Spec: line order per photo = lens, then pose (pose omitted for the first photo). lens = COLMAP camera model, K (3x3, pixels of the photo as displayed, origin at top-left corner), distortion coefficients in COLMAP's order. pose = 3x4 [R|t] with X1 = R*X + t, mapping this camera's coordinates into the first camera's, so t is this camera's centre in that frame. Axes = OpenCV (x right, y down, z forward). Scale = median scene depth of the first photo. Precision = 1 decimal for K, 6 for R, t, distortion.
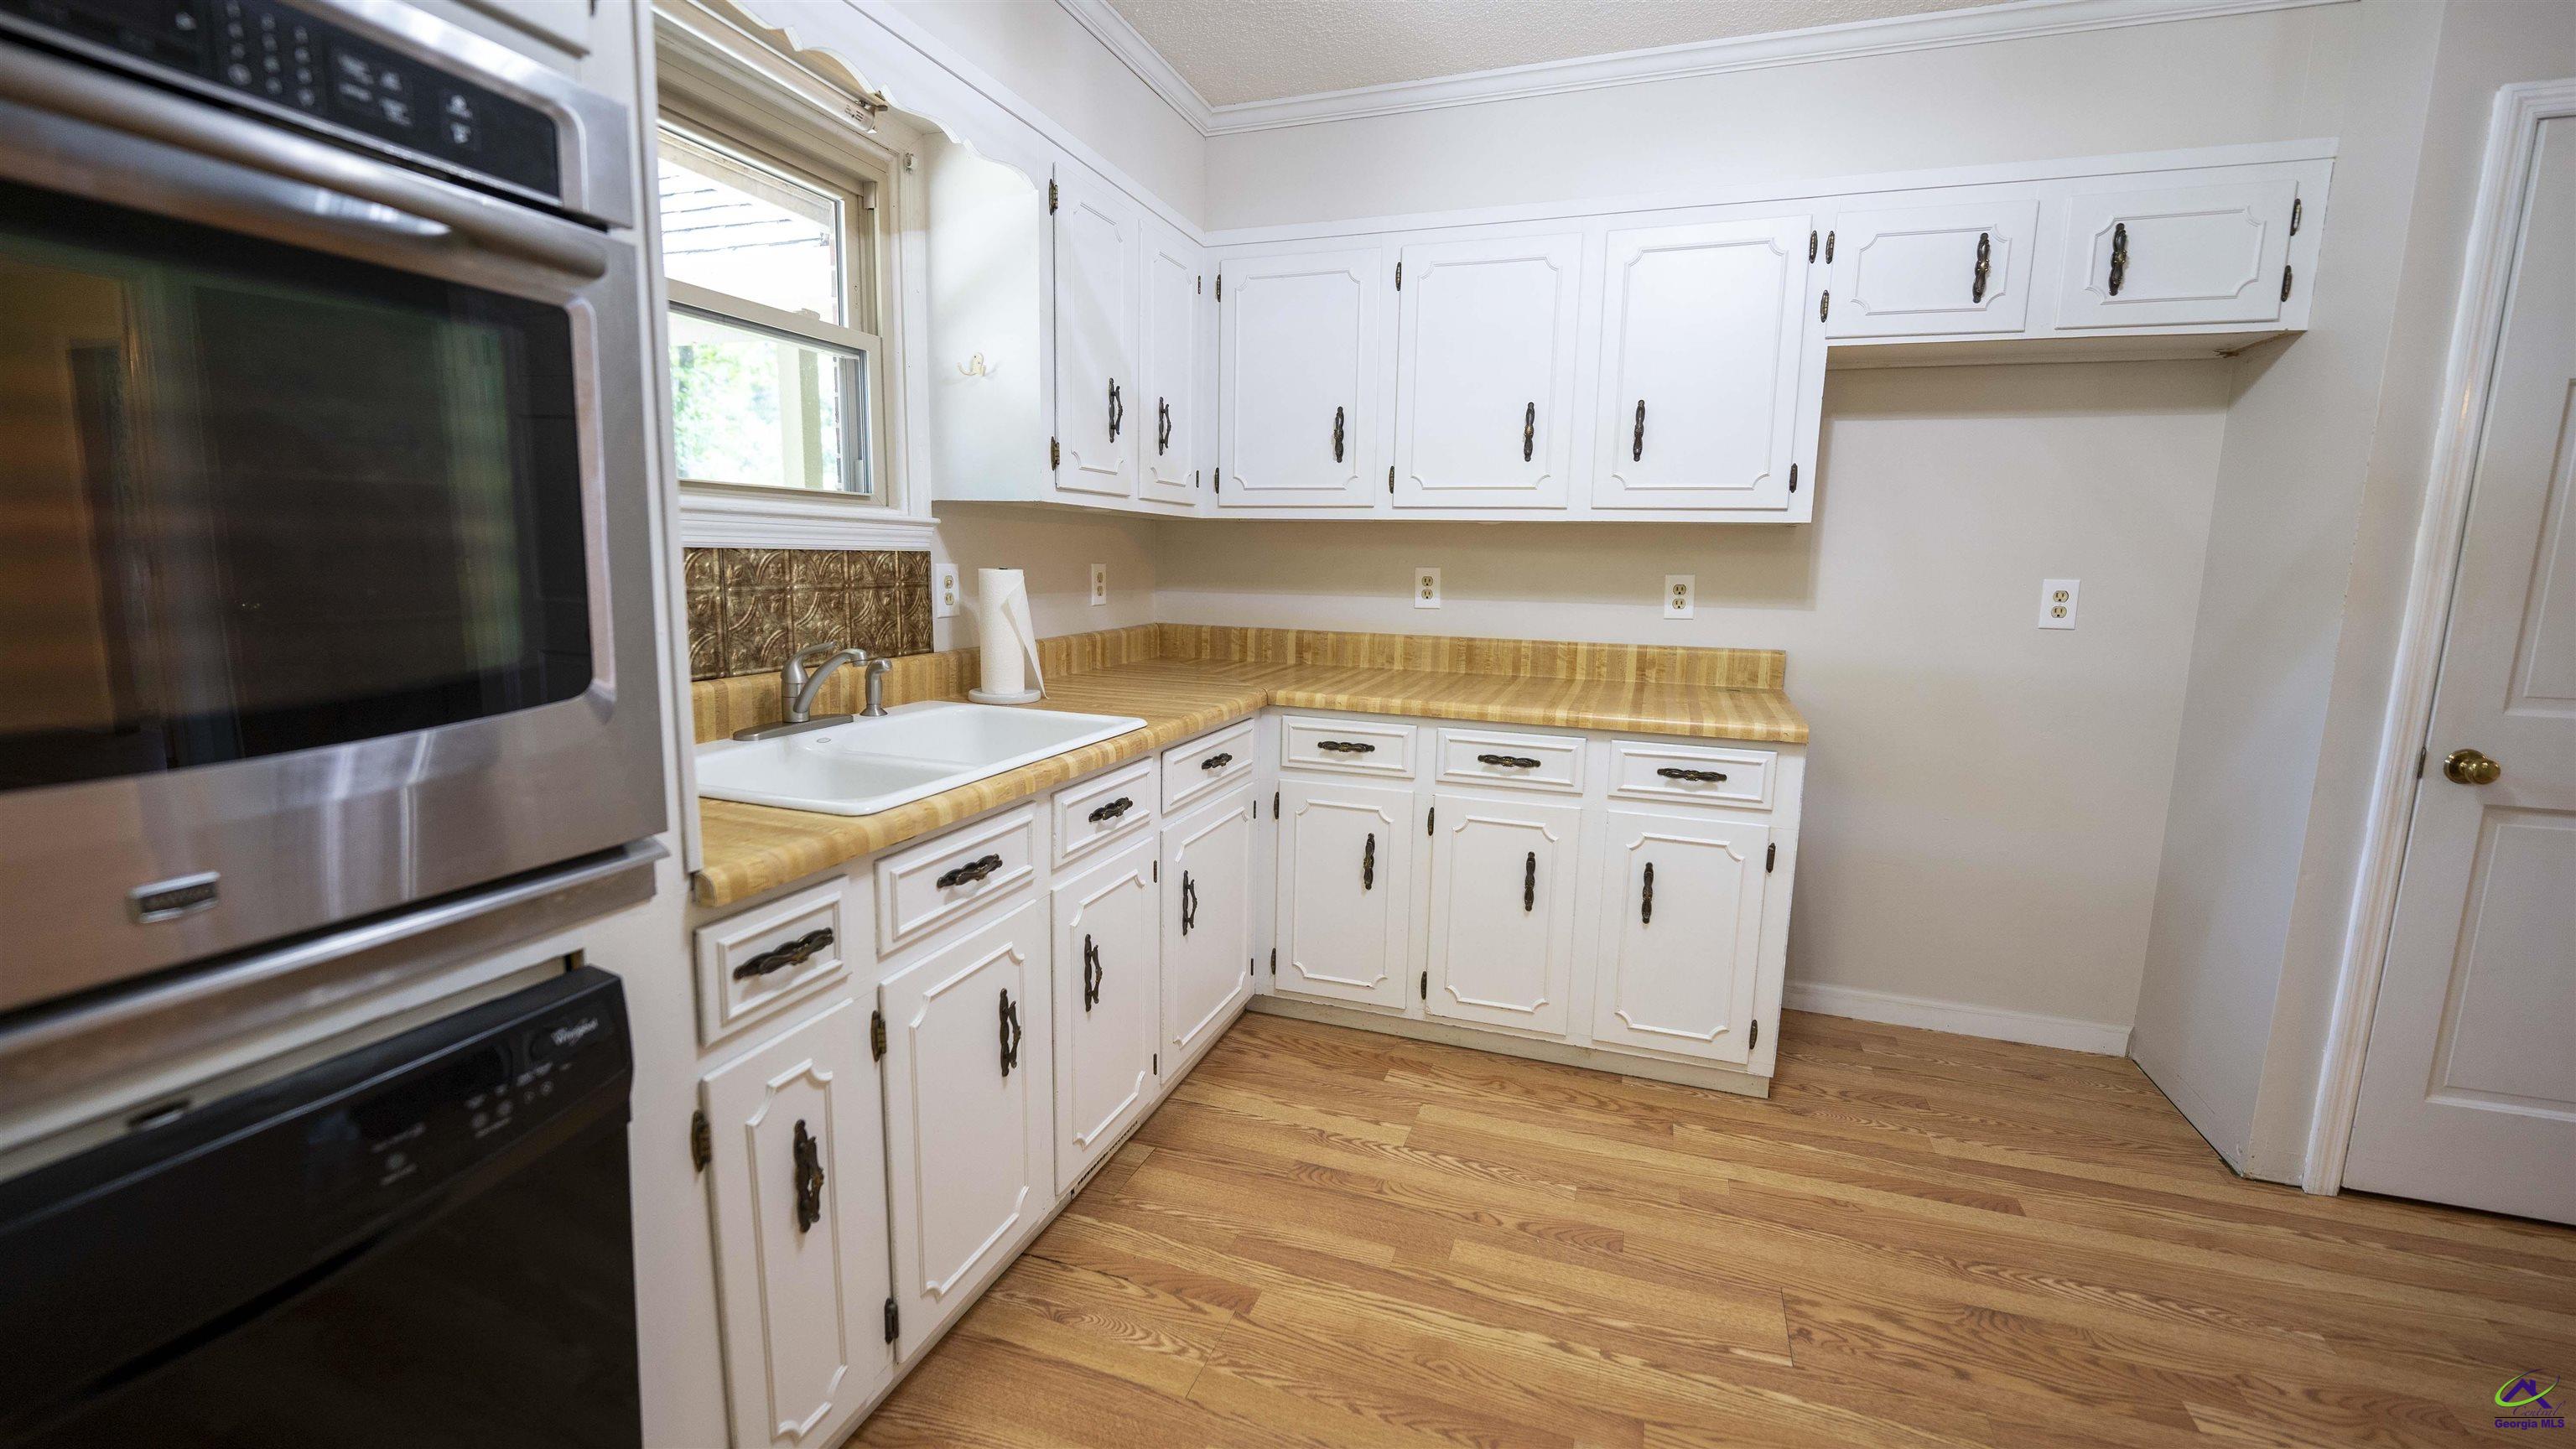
lens RADIAL K [[1043.9, 0, 1295.5], [0, 1043.9, 716.6], [0, 0, 1]] dist [-0.013326, -0.000558]
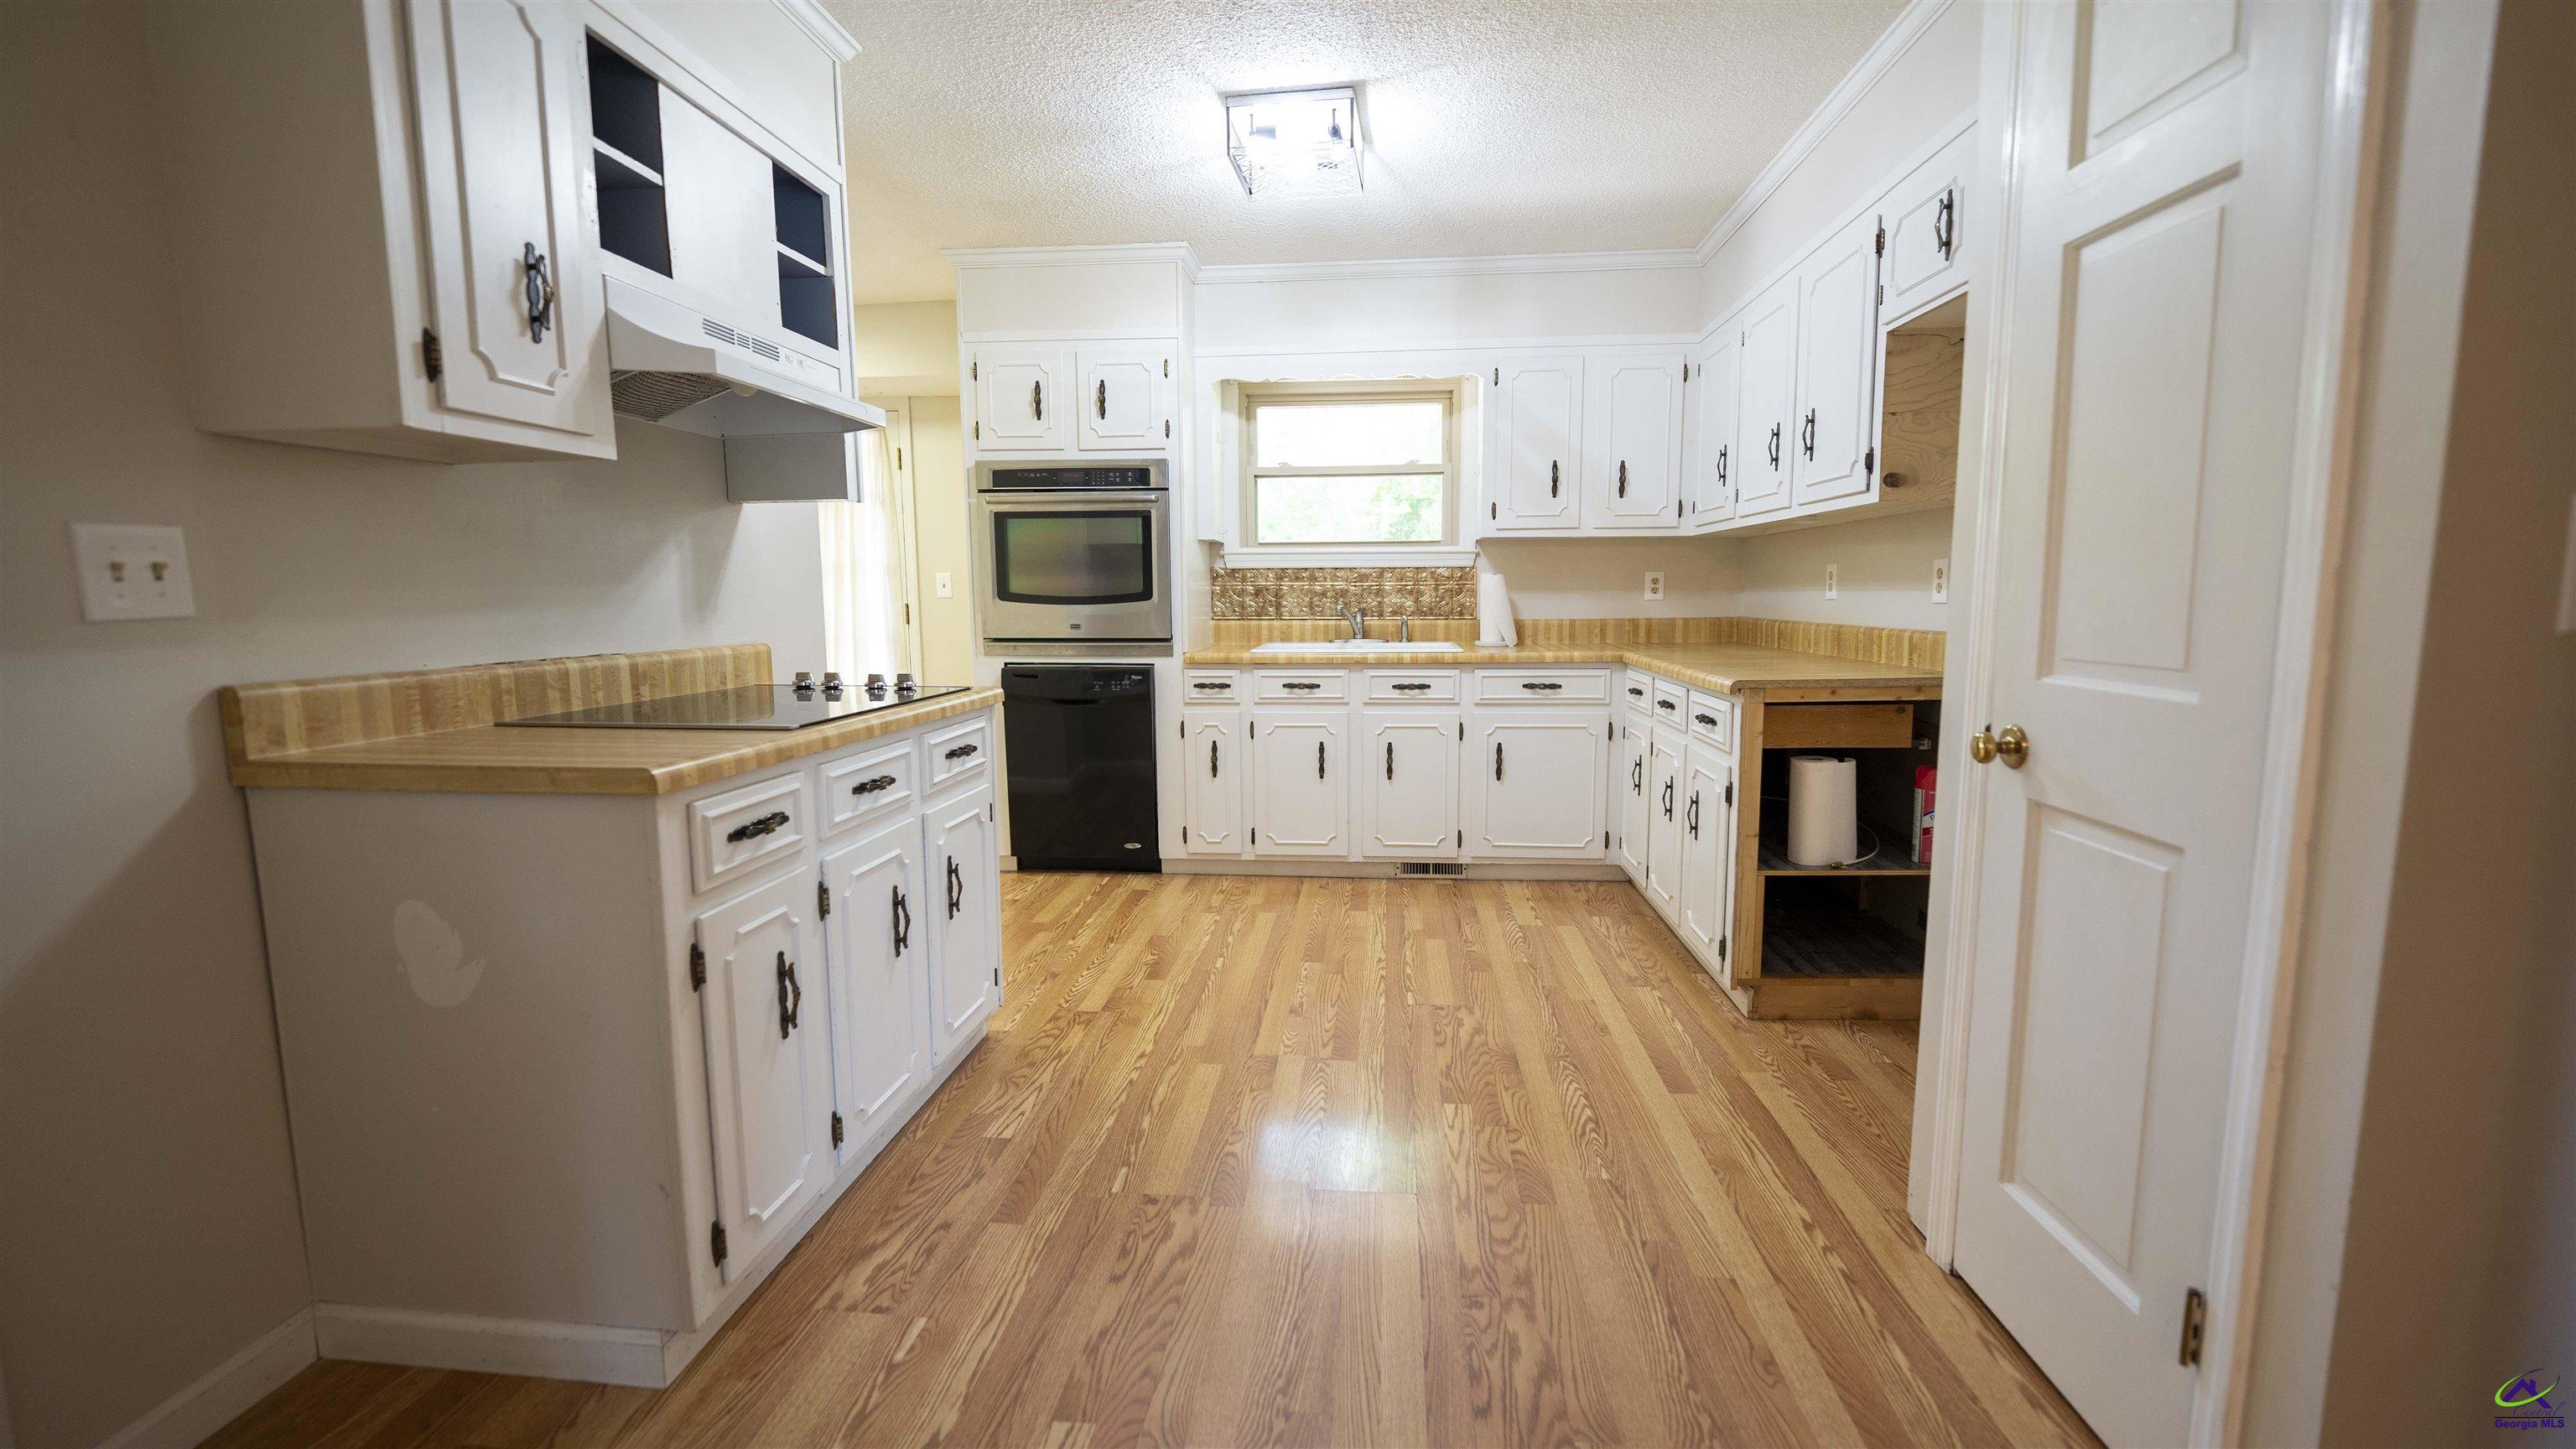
lens RADIAL K [[1050.5, 0, 1288.5], [0, 1050.5, 716.2], [0, 0, 1]] dist [-0.002159, -0.000331]
pose [[0.239904, 0.093587, -0.966275, 1.699716], [-0.135194, 0.988864, 0.062209, 0.047793], [0.961337, 0.115711, 0.249885, 0.240973]]
